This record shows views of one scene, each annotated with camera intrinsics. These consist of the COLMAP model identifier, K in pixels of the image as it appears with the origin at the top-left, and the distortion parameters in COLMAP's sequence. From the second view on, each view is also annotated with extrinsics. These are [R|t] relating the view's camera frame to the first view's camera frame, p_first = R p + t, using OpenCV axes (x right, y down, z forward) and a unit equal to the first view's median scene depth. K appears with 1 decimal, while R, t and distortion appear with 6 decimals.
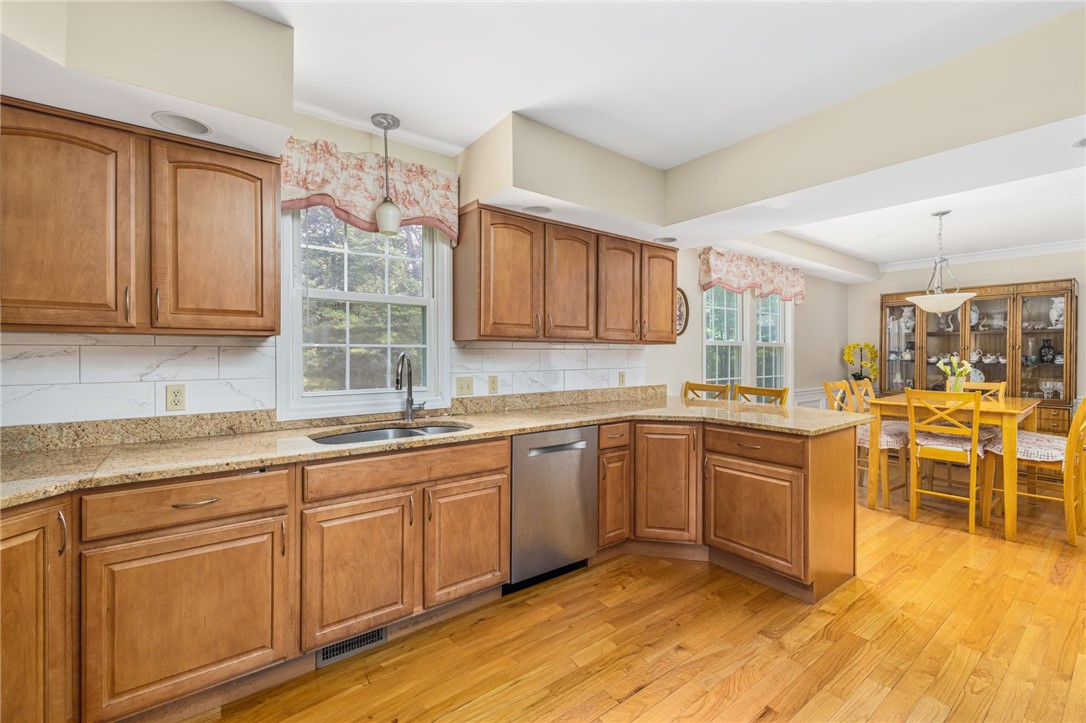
lens RADIAL K [[459.2, 0, 534.0], [0, 459.2, 354.9], [0, 0, 1]] dist [0.001799, -0.000018]
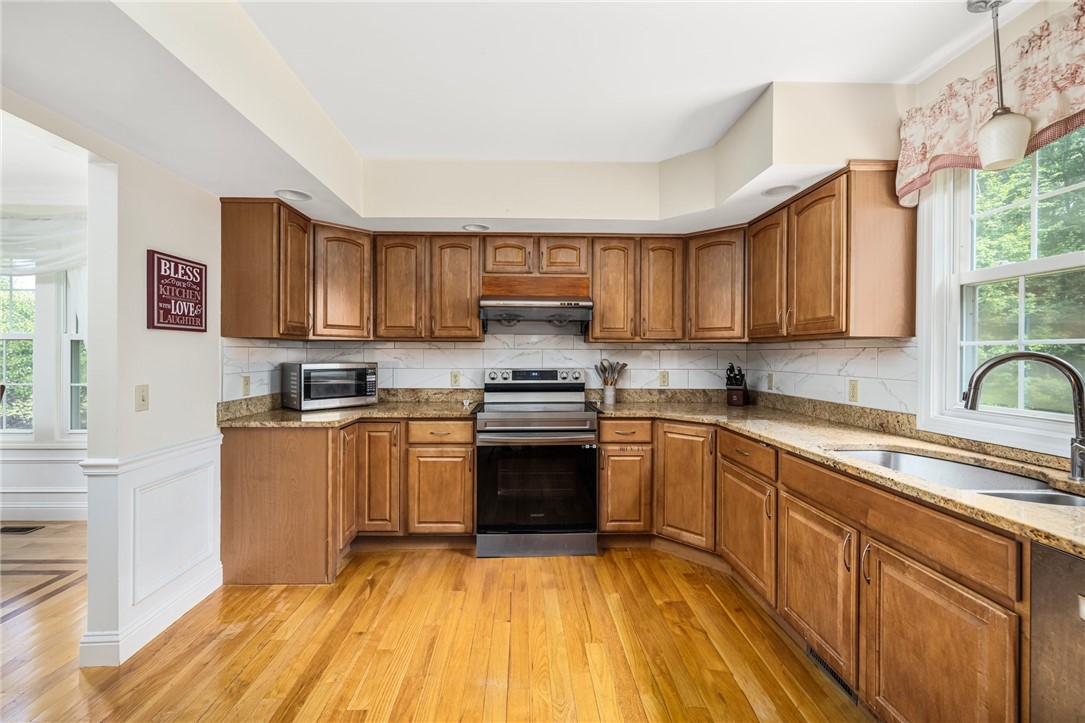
lens RADIAL K [[458.8, 0, 533.5], [0, 458.8, 354.9], [0, 0, 1]] dist [0.001799, -0.000018]
pose [[-0.580570, -0.001428, -0.814209, 0.628511], [-0.009295, 0.999945, 0.004875, 0.001152], [0.814158, 0.010398, -0.580551, 0.925593]]
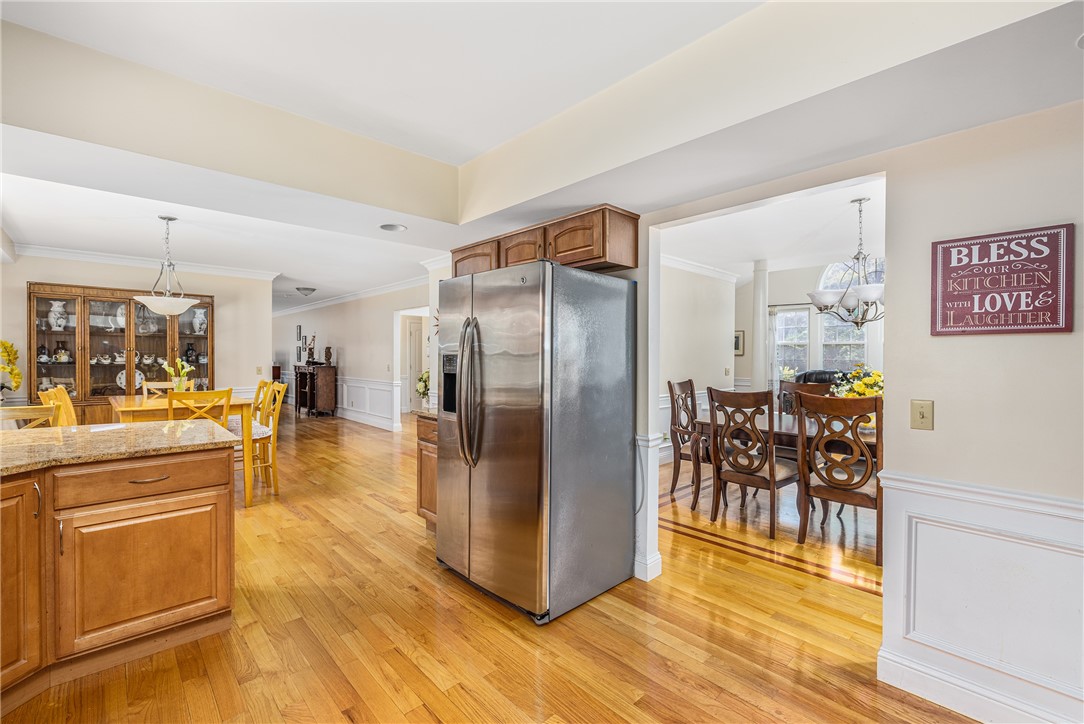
lens RADIAL K [[462.6, 0, 536.9], [0, 462.6, 356.0], [0, 0, 1]] dist [-0.005145, -0.000095]
pose [[-0.106092, -0.000471, 0.994356, -0.394752], [-0.000753, 1.000000, 0.000394, -0.004065], [-0.994356, -0.000707, -0.106093, 0.516083]]
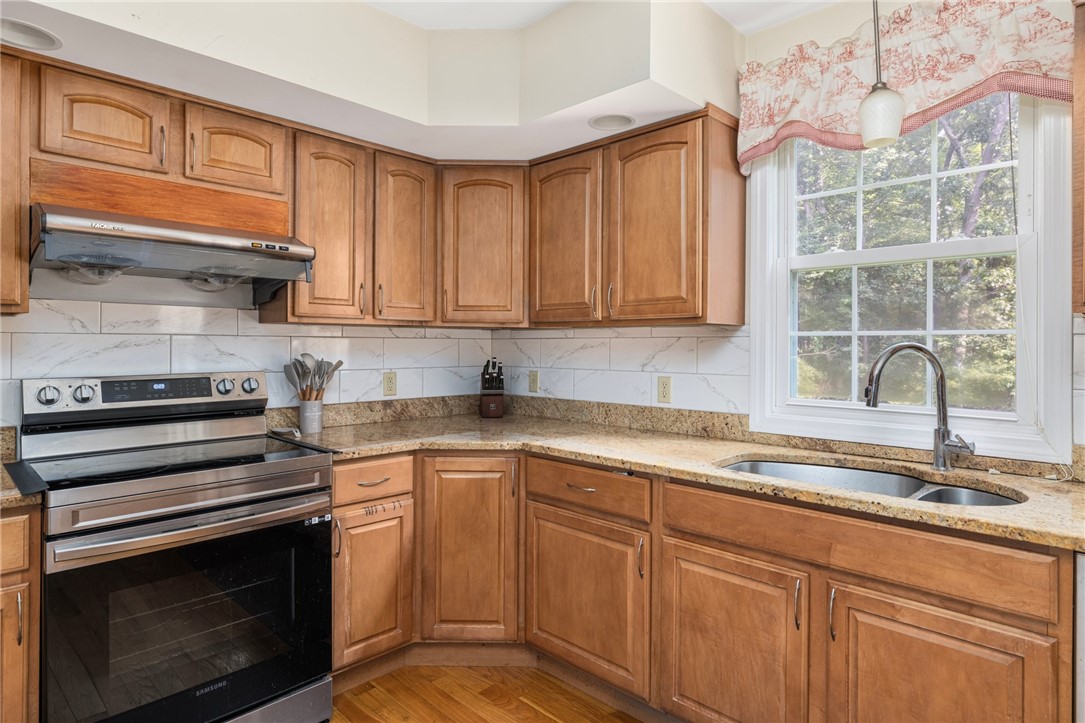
lens RADIAL K [[609.8, 0, 542.4], [0, 609.8, 343.9], [0, 0, 1]] dist [0.003113, 0.001109]
pose [[0.148415, -0.002625, -0.988922, 0.435485], [-0.009306, 0.999948, -0.004051, 0.002467], [0.988881, 0.009804, 0.148383, 0.497715]]
